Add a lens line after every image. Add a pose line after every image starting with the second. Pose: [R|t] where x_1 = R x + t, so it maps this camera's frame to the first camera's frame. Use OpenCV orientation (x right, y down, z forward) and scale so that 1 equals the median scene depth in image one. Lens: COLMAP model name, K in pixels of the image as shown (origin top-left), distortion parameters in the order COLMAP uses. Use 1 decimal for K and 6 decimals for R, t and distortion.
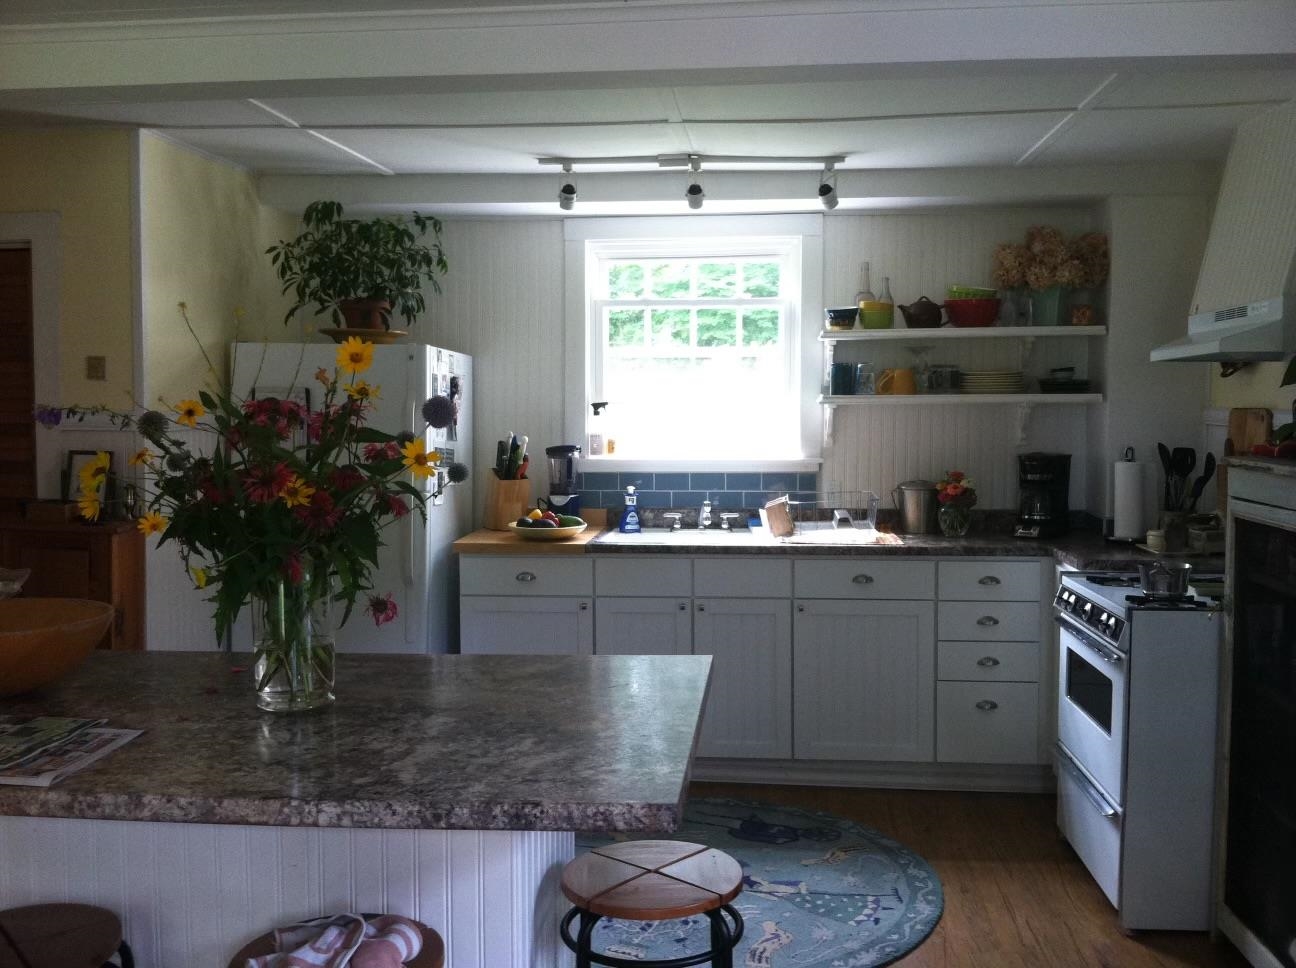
lens RADIAL K [[1237.8, 0, 651.2], [0, 1237.8, 480.8], [0, 0, 1]] dist [0.126930, -0.380028]
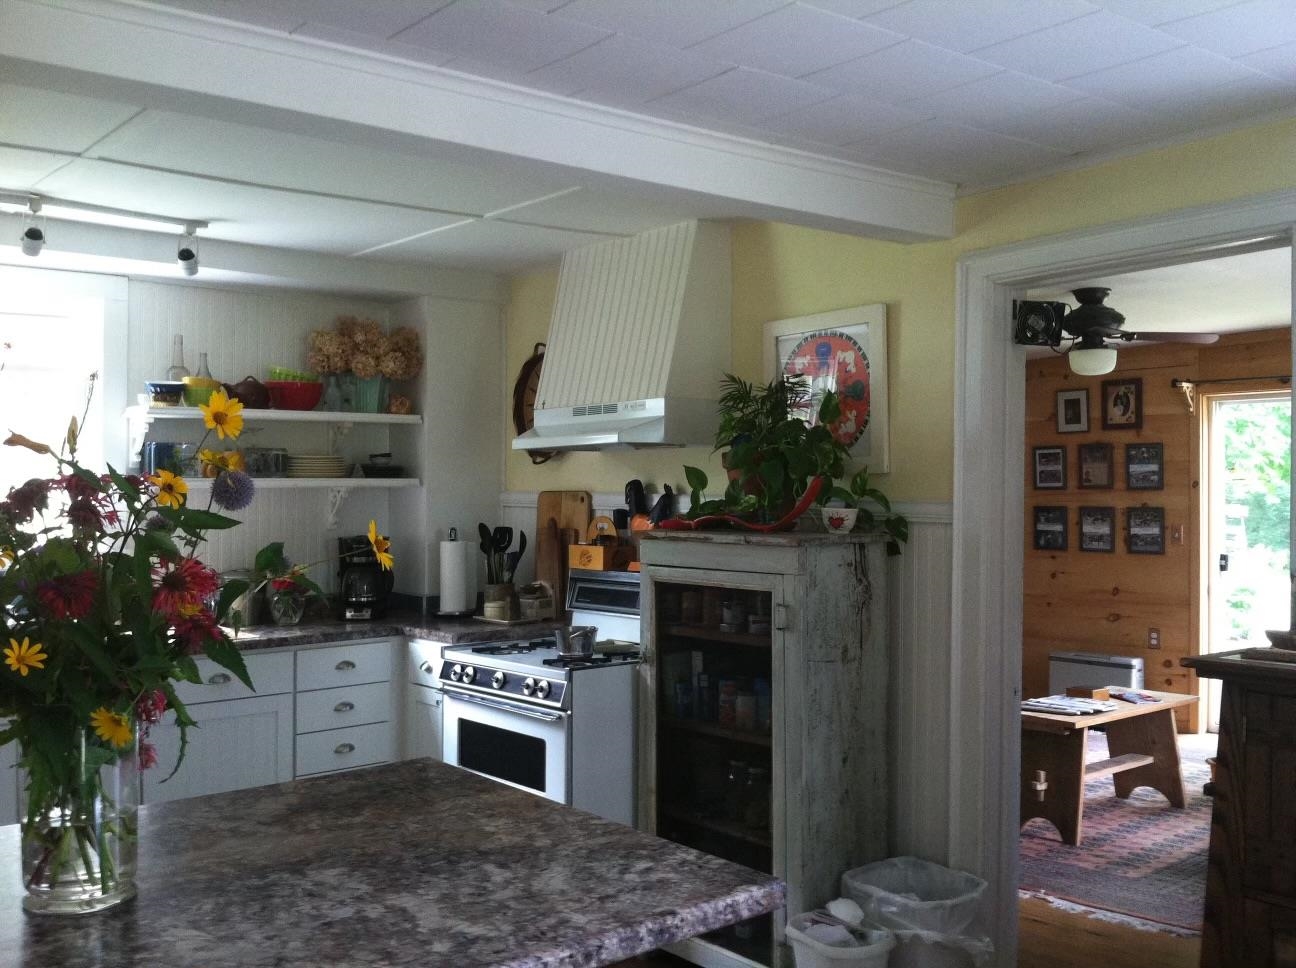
lens RADIAL K [[1237.8, 0, 651.2], [0, 1237.8, 480.8], [0, 0, 1]] dist [0.126930, -0.380028]
pose [[0.708617, 0.003794, 0.705583, -0.265827], [0.046278, 0.997582, -0.051842, -0.003937], [-0.704074, 0.069389, 0.706729, 0.120050]]
